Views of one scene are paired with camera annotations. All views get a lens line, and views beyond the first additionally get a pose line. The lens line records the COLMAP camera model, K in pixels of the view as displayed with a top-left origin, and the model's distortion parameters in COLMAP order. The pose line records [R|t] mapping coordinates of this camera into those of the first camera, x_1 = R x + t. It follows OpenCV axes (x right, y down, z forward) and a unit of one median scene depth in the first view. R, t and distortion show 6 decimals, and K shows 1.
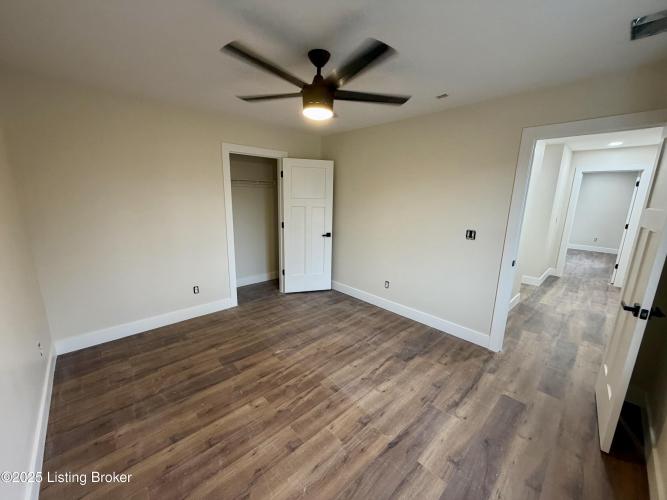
lens RADIAL K [[264.4, 0, 331.9], [0, 264.4, 251.7], [0, 0, 1]] dist [-0.000693, -0.000086]
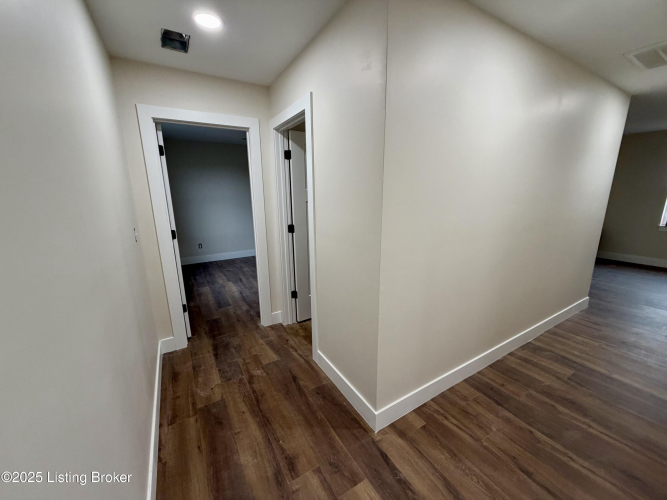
lens RADIAL K [[264.4, 0, 331.9], [0, 264.4, 251.7], [0, 0, 1]] dist [-0.000693, -0.000086]
pose [[-0.216579, 0.202630, -0.955005, 1.795271], [-0.193532, 0.949898, 0.245436, -0.273877], [0.956890, 0.237980, -0.166513, 1.597251]]
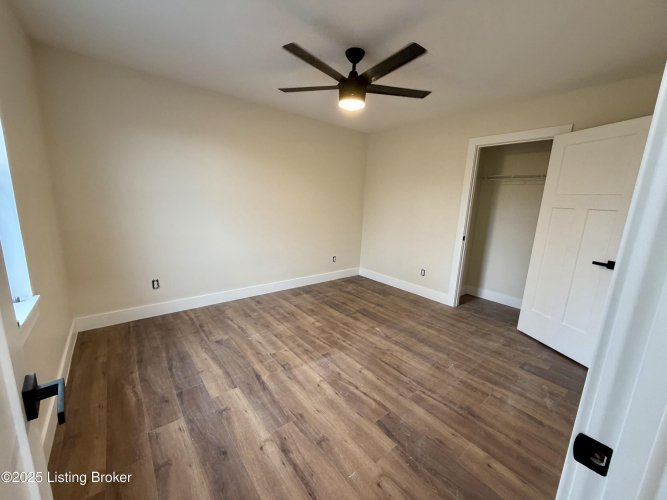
lens RADIAL K [[264.4, 0, 331.9], [0, 264.4, 251.7], [0, 0, 1]] dist [-0.000693, -0.000086]
pose [[-0.066215, 0.172968, -0.982699, 0.901346], [-0.252226, 0.949974, 0.184204, -0.080585], [0.965400, 0.260059, -0.019276, 0.839132]]
